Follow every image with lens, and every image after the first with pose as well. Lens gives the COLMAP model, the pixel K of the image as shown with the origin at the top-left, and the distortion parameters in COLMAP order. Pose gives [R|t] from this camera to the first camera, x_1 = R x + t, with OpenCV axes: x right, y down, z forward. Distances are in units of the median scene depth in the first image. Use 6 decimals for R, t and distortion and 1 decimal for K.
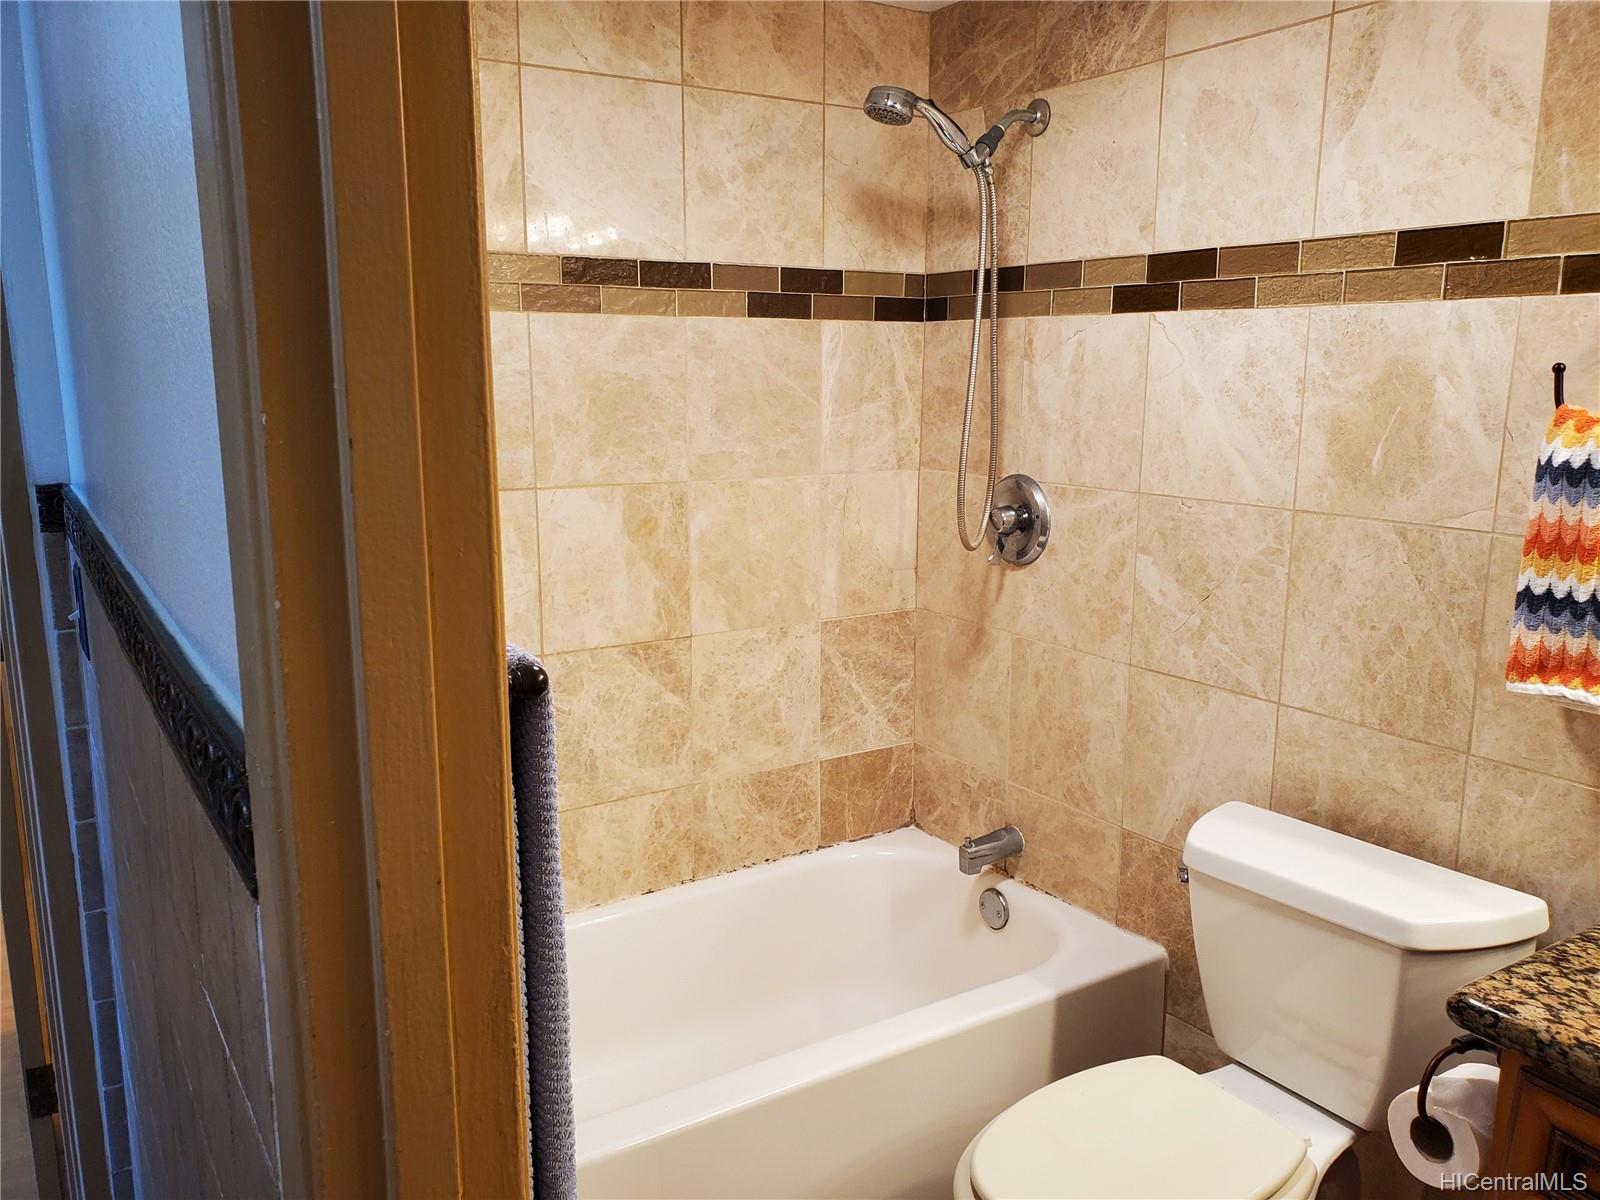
lens RADIAL K [[1257.2, 0, 810.4], [0, 1257.2, 615.5], [0, 0, 1]] dist [-0.026596, 0.047947]
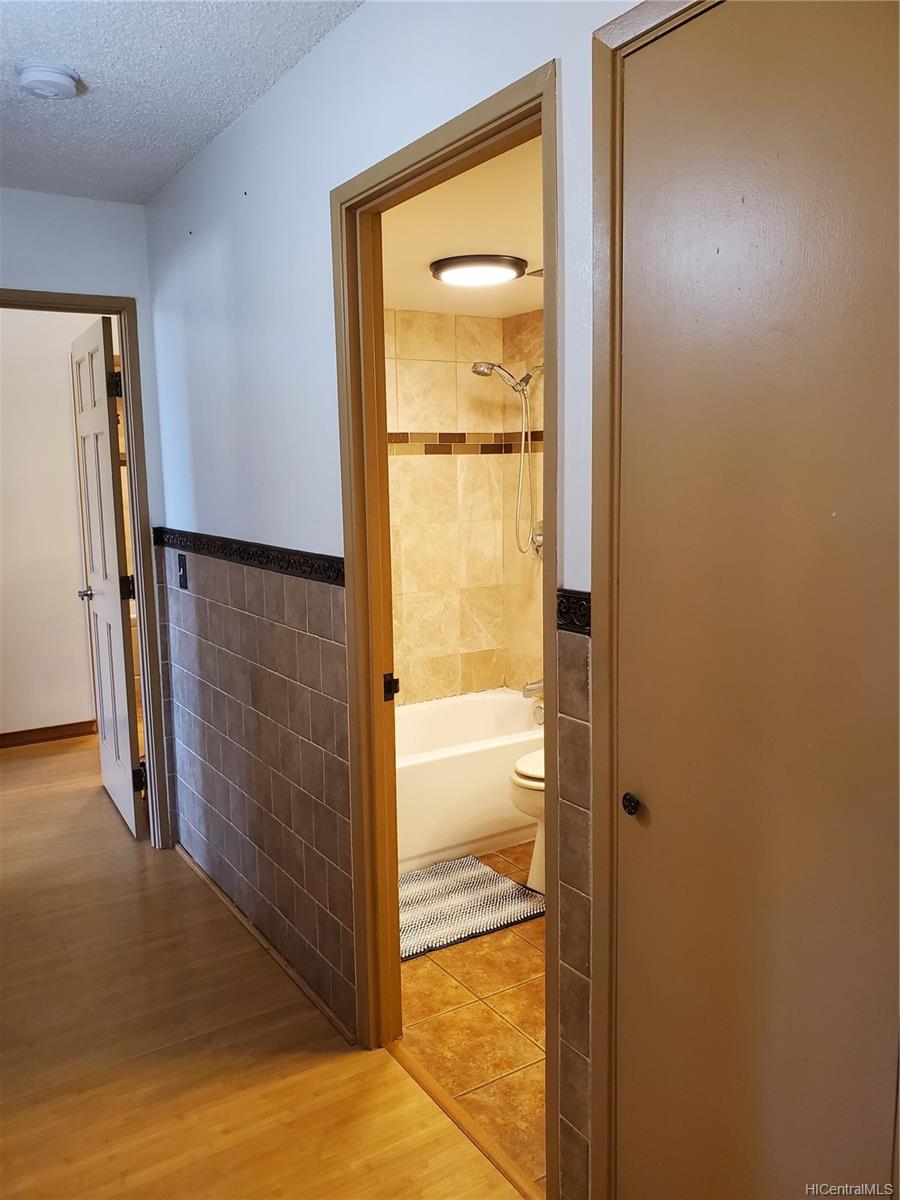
lens RADIAL K [[942.9, 0, 444.5], [0, 942.9, 592.5], [0, 0, 1]] dist [-0.026596, 0.047947]
pose [[0.999640, -0.019170, -0.018797, 0.013534], [0.017897, 0.997677, -0.065733, 0.123249], [0.020014, 0.065373, 0.997660, -0.672464]]
